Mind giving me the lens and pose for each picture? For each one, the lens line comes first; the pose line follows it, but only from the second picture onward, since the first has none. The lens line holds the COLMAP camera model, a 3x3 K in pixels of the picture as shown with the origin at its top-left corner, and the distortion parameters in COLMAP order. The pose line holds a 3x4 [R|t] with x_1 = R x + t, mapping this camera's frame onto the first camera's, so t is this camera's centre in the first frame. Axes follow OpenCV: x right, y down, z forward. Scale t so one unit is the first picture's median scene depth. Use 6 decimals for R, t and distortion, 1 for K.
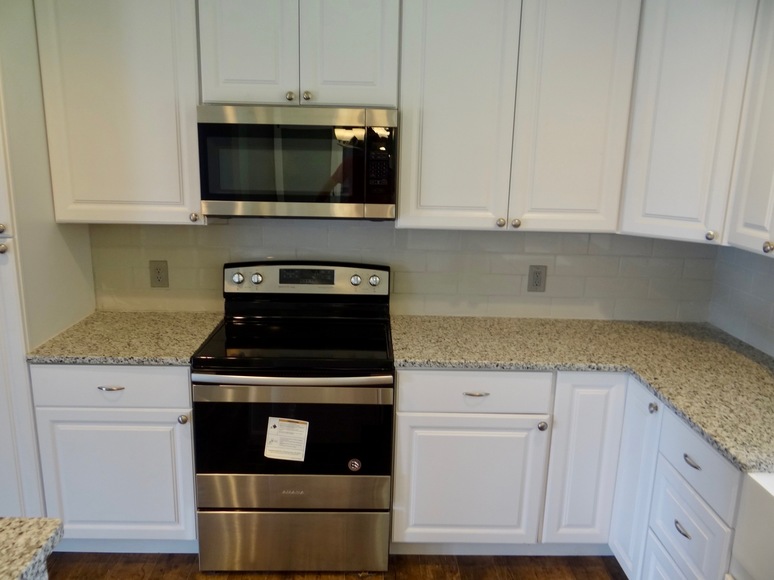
lens RADIAL K [[627.9, 0, 386.0], [0, 627.9, 288.4], [0, 0, 1]] dist [0.003682, 0.003380]
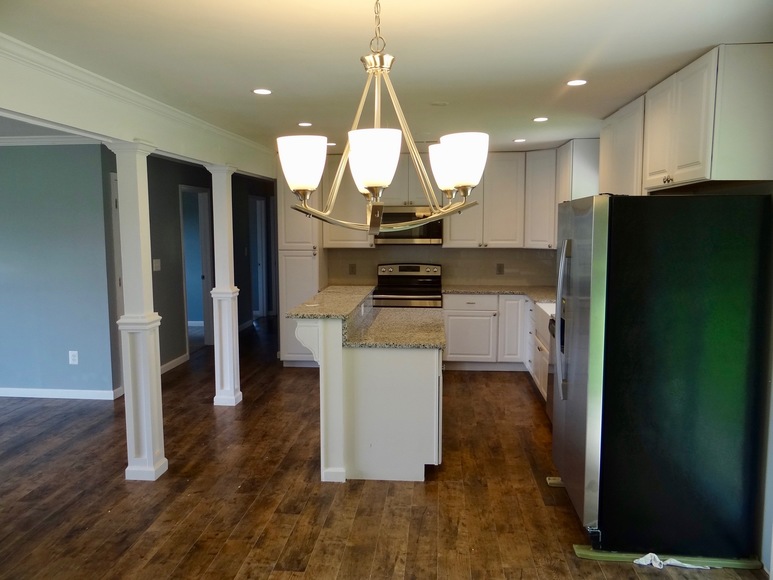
lens RADIAL K [[613.4, 0, 385.0], [0, 613.4, 288.8], [0, 0, 1]] dist [0.005718, 0.004151]
pose [[0.993336, -0.013367, -0.114480, 0.073501], [-0.000388, 0.992859, -0.119293, 0.416639], [0.115257, 0.118543, 0.986237, -1.720753]]
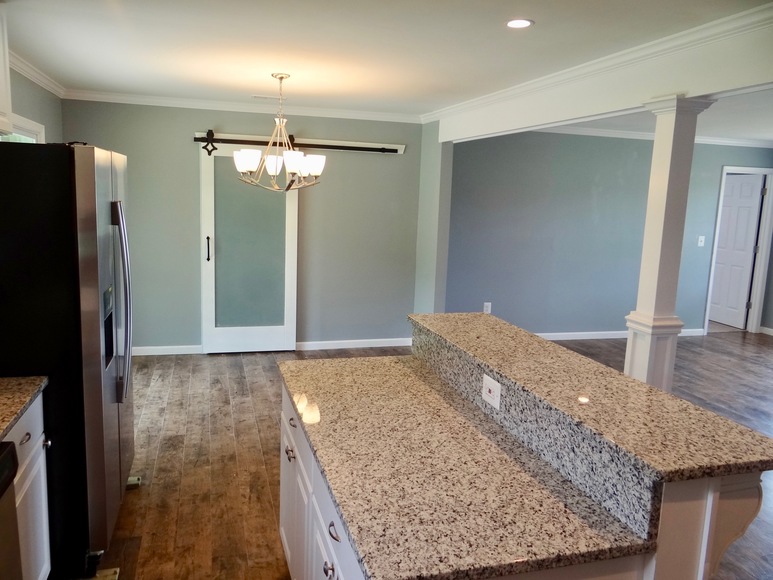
lens RADIAL K [[613.4, 0, 385.0], [0, 613.4, 288.8], [0, 0, 1]] dist [0.005718, 0.004151]
pose [[-0.964850, -0.022056, -0.261873, 0.146426], [-0.118541, 0.925867, 0.358775, -0.149012], [0.234547, 0.377206, -0.895937, 0.759592]]
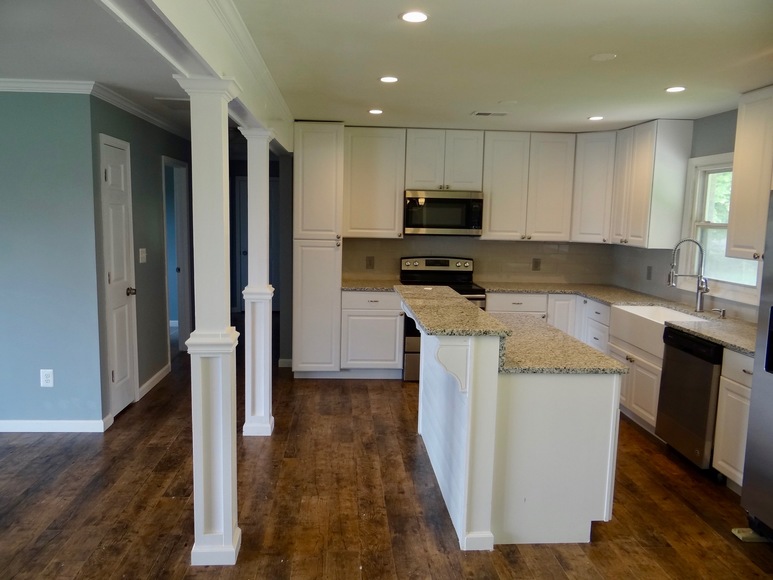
lens RADIAL K [[613.4, 0, 385.0], [0, 613.4, 288.8], [0, 0, 1]] dist [0.005718, 0.004151]
pose [[0.998851, -0.006139, 0.047519, -0.476469], [0.010886, 0.994898, -0.100294, 0.333784], [-0.046661, 0.100696, 0.993822, -1.350404]]
